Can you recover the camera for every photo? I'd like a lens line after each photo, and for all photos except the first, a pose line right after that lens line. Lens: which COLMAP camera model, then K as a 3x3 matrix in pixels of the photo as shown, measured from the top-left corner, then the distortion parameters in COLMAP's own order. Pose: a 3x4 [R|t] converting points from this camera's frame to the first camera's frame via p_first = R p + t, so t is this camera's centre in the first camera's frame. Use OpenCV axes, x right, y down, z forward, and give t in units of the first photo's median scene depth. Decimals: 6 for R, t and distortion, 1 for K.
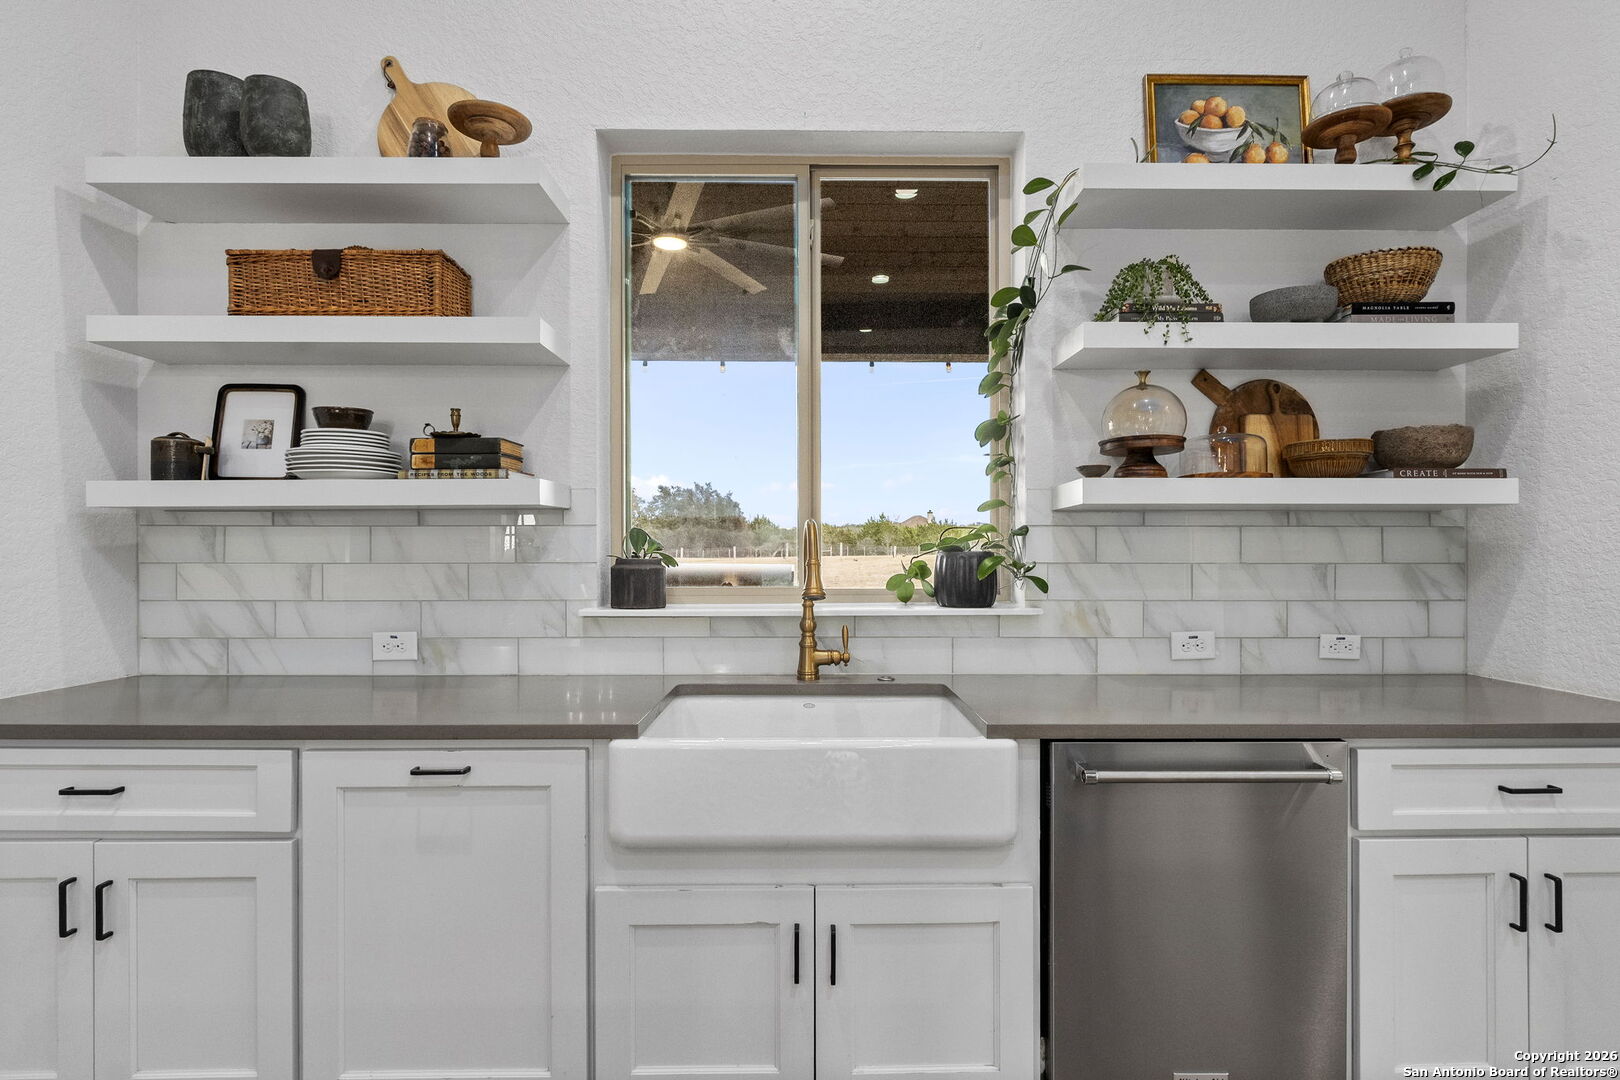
lens RADIAL K [[740.7, 0, 827.9], [0, 740.7, 548.6], [0, 0, 1]] dist [-0.009729, -0.000386]
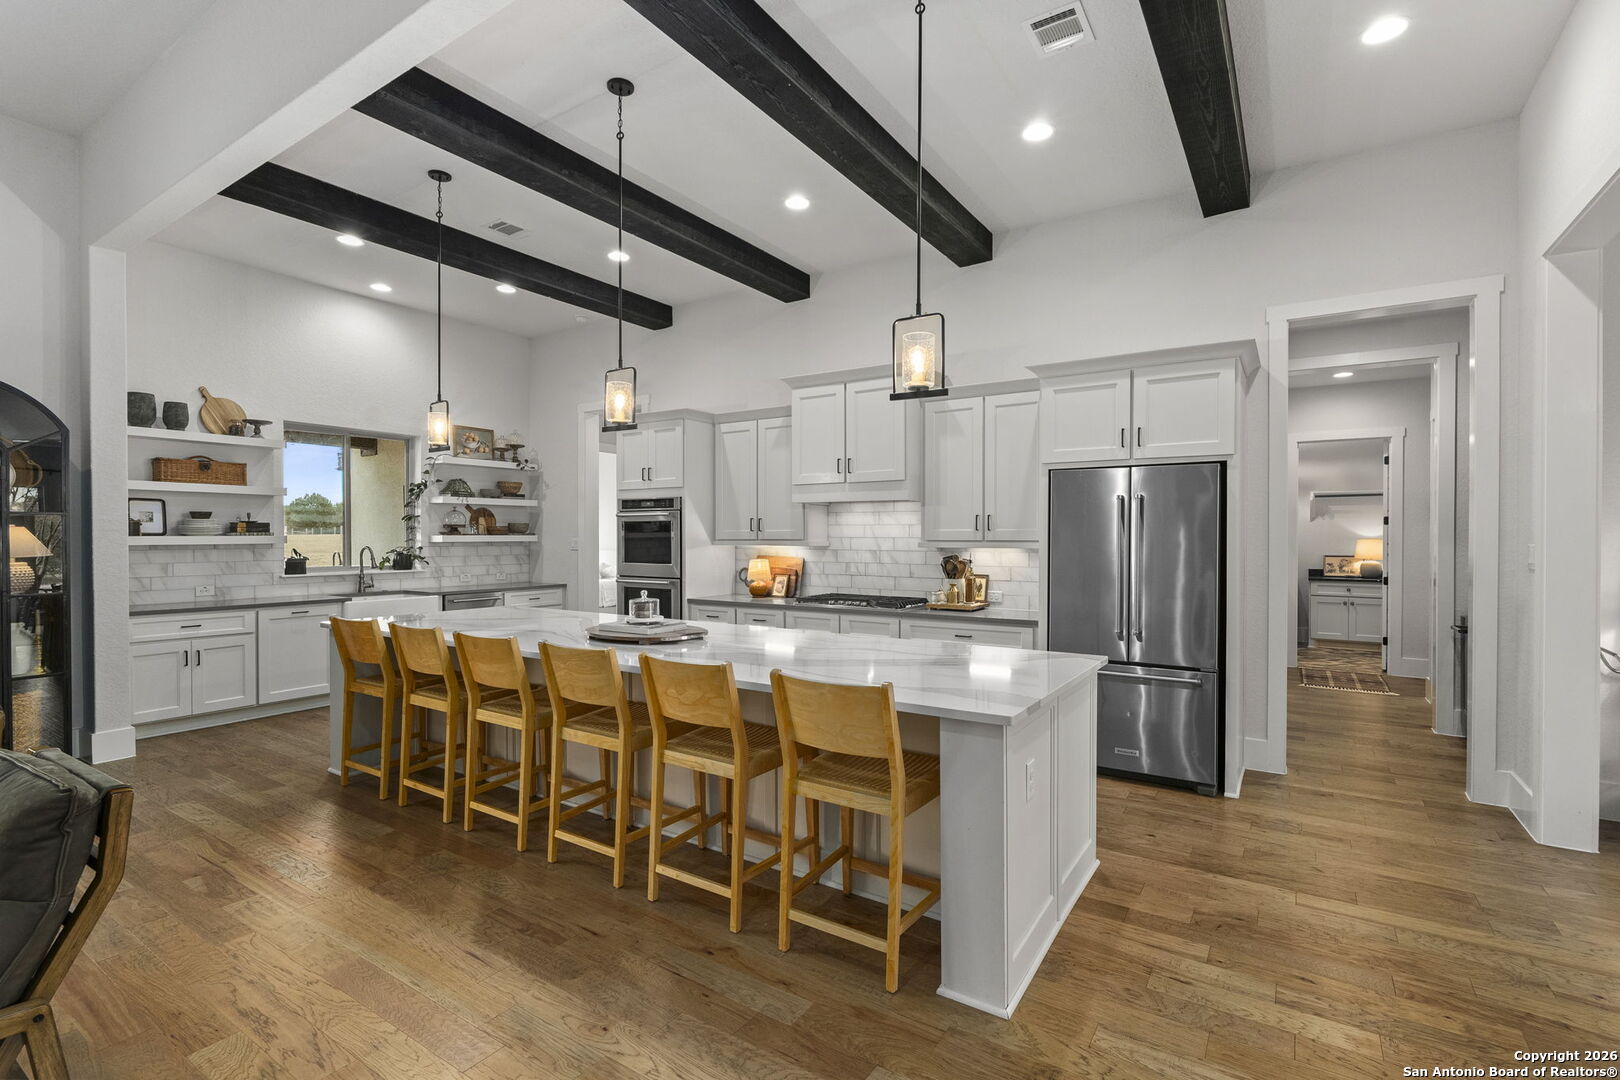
lens RADIAL K [[740.7, 0, 827.9], [0, 740.7, 548.6], [0, 0, 1]] dist [-0.009729, -0.000386]
pose [[0.541898, -0.014382, 0.840321, -1.737784], [-0.009833, 0.999677, 0.023450, -0.129823], [-0.840387, -0.020970, 0.541581, -2.699932]]
